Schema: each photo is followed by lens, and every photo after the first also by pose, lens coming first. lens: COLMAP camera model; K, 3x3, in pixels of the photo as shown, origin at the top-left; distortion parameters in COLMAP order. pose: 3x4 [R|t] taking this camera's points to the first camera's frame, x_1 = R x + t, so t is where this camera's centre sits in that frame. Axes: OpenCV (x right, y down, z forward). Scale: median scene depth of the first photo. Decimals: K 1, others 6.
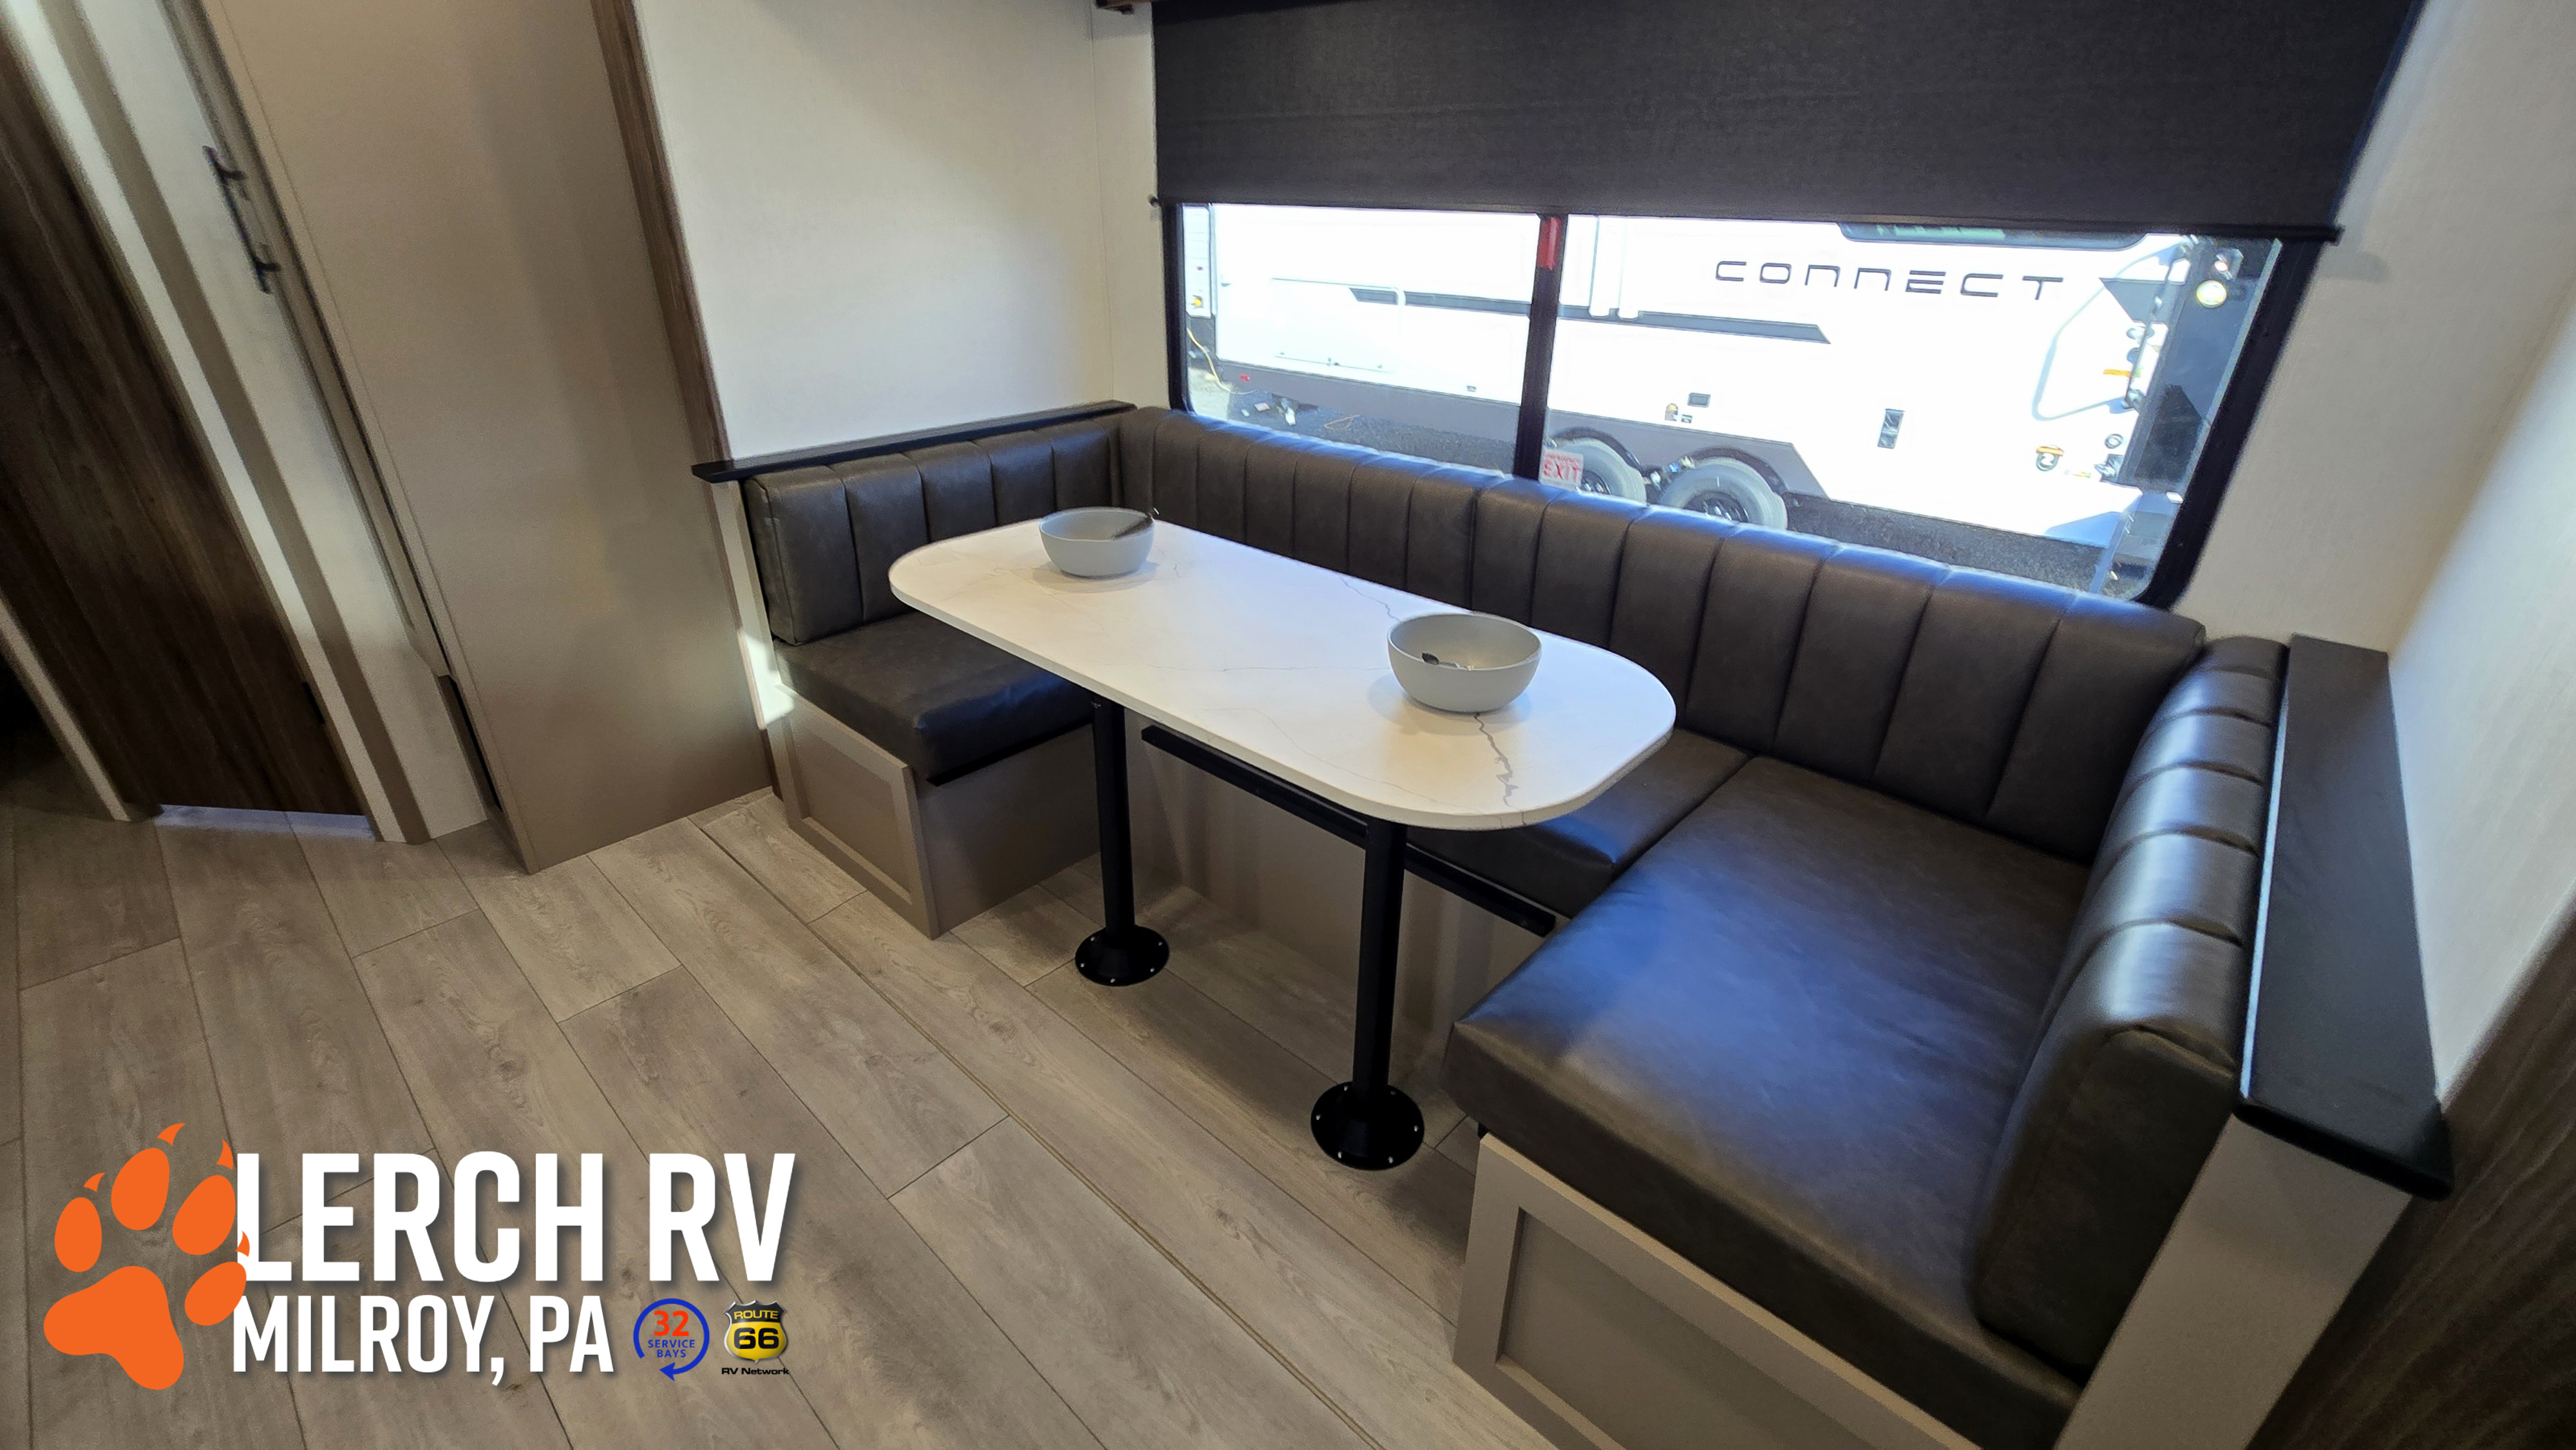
lens RADIAL K [[1050.9, 0, 1282.6], [0, 1050.9, 703.3], [0, 0, 1]] dist [-0.001992, 0.001342]
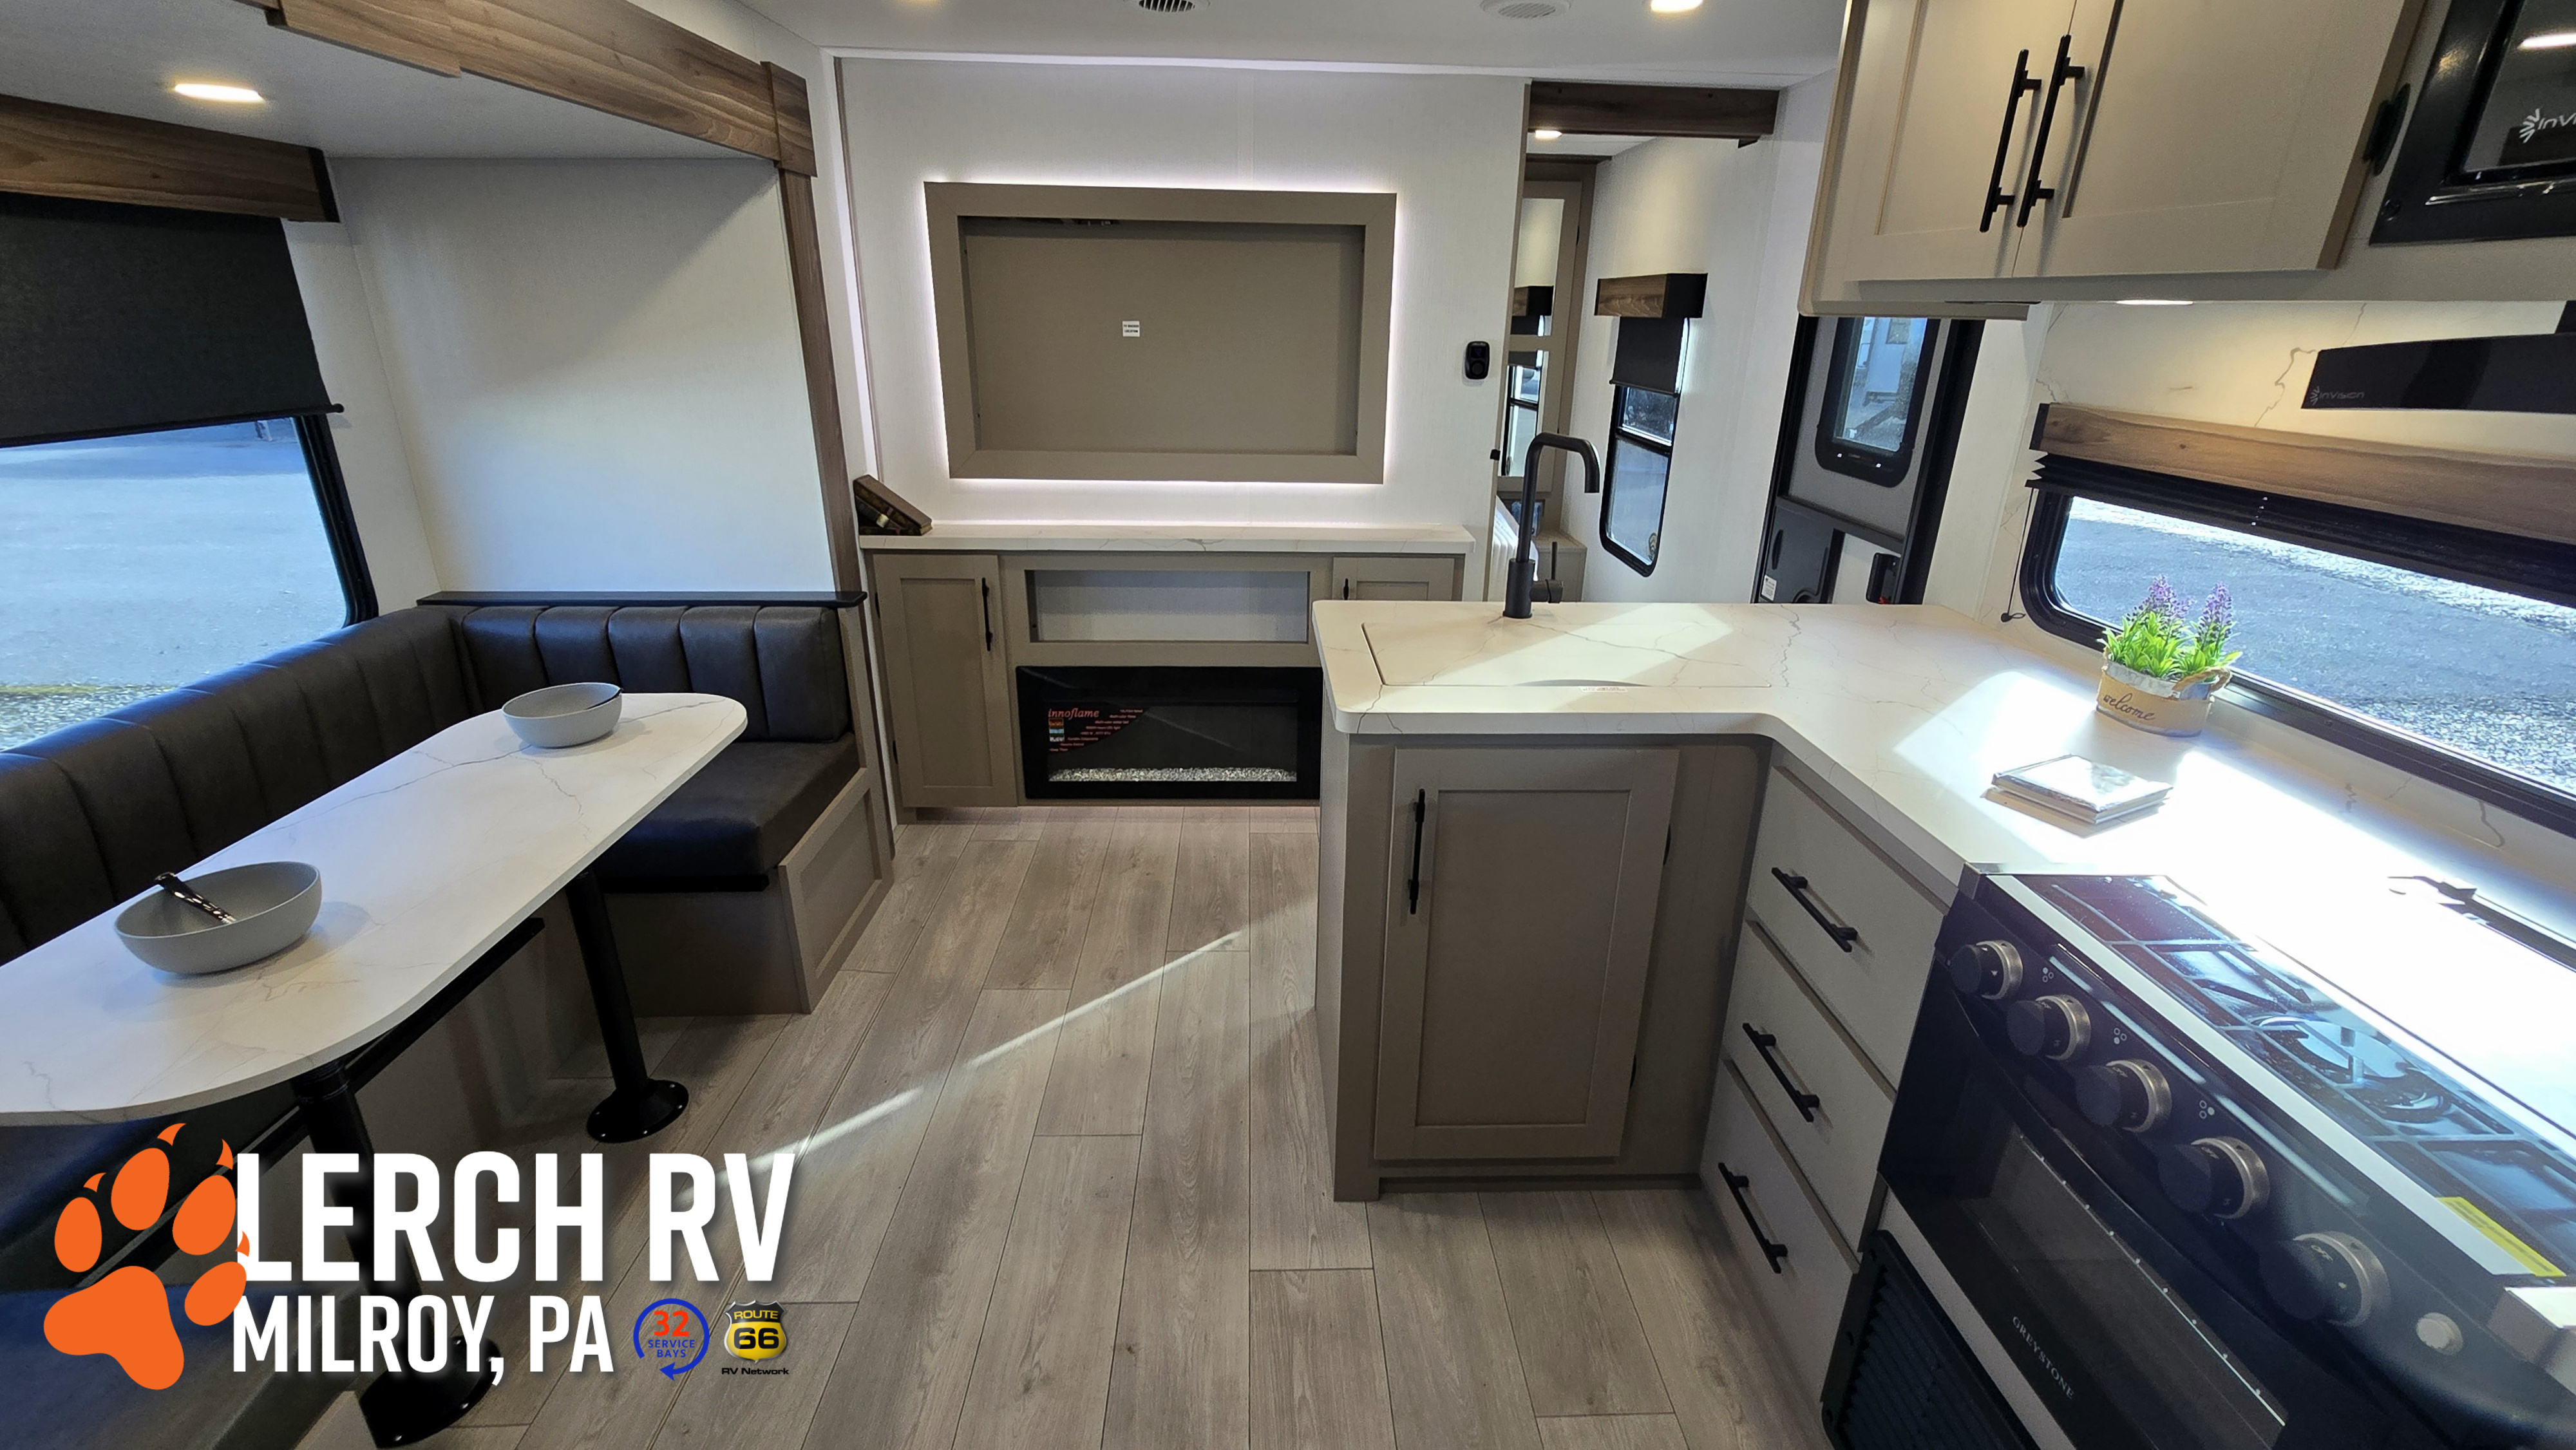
lens RADIAL K [[1050.9, 0, 1294.8], [0, 1050.9, 707.2], [0, 0, 1]] dist [-0.001992, 0.001342]
pose [[-0.702173, -0.270943, 0.658440, -0.963669], [0.293750, 0.732157, 0.614538, -0.415149], [-0.648586, 0.624929, -0.434511, 0.599807]]
